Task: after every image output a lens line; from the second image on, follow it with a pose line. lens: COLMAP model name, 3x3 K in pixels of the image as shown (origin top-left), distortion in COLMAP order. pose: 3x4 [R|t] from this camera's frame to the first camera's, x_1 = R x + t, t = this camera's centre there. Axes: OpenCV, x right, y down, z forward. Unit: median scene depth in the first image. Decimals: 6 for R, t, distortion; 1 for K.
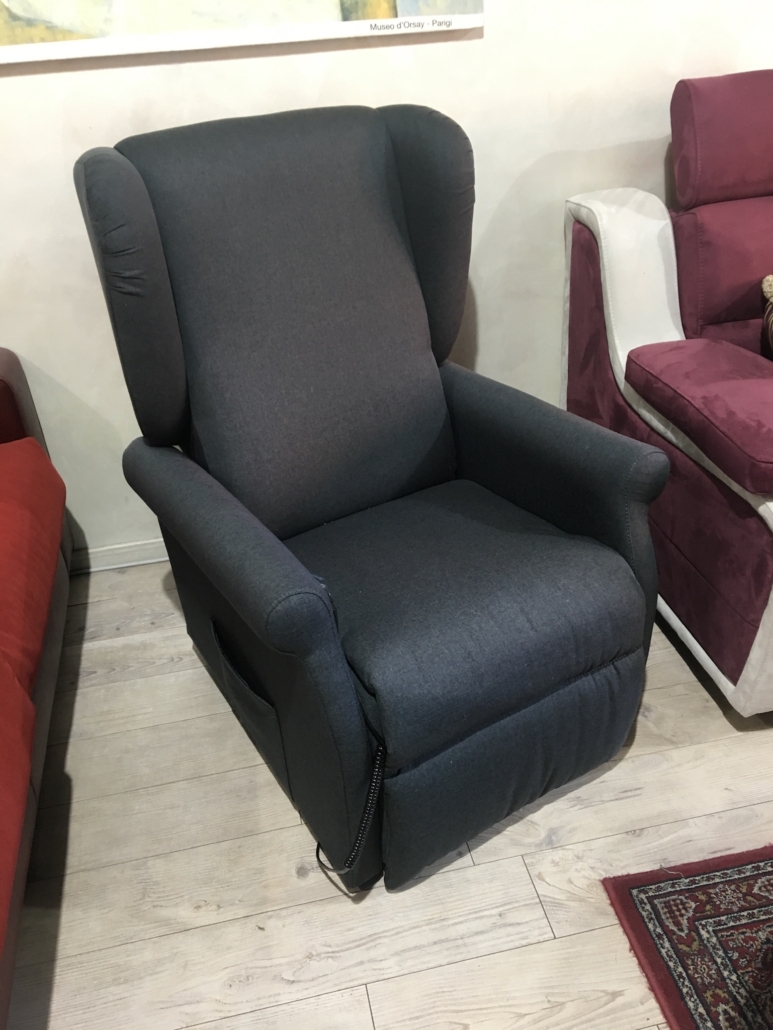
lens RADIAL K [[871.7, 0, 383.4], [0, 871.7, 489.8], [0, 0, 1]] dist [0.082445, -0.103376]
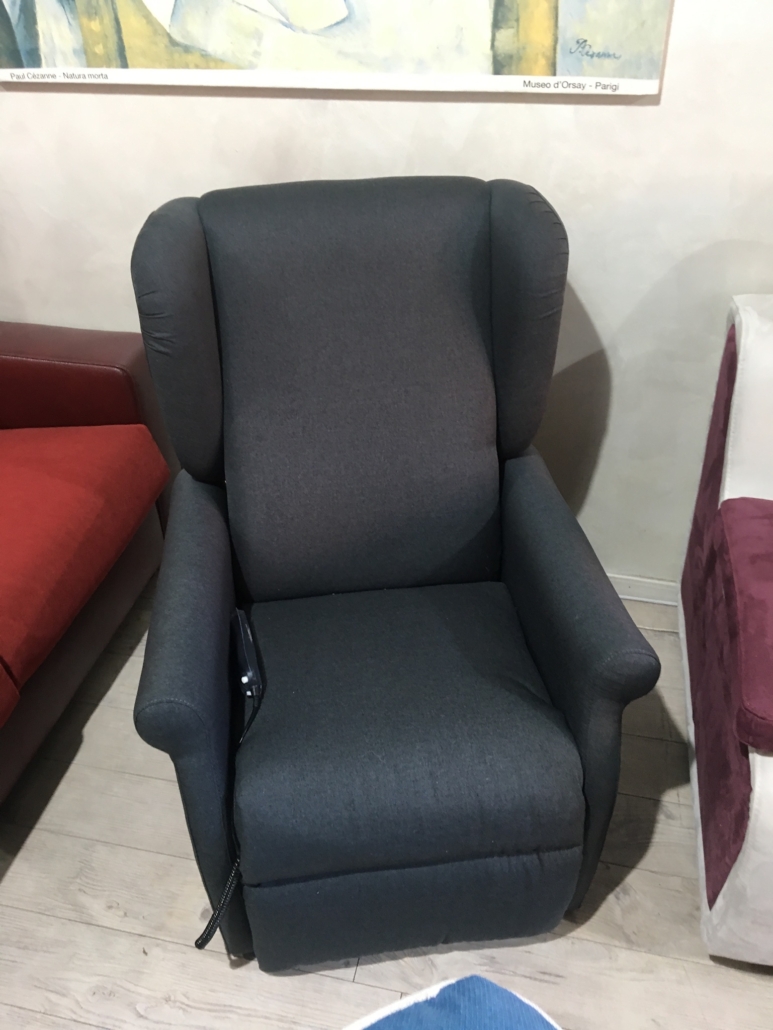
lens RADIAL K [[871.7, 0, 383.4], [0, 871.7, 489.8], [0, 0, 1]] dist [0.082445, -0.103376]
pose [[0.909912, 0.266206, -0.318112, 0.288366], [-0.237331, 0.963080, 0.127088, -0.229888], [0.340199, -0.040142, 0.939496, 0.093219]]
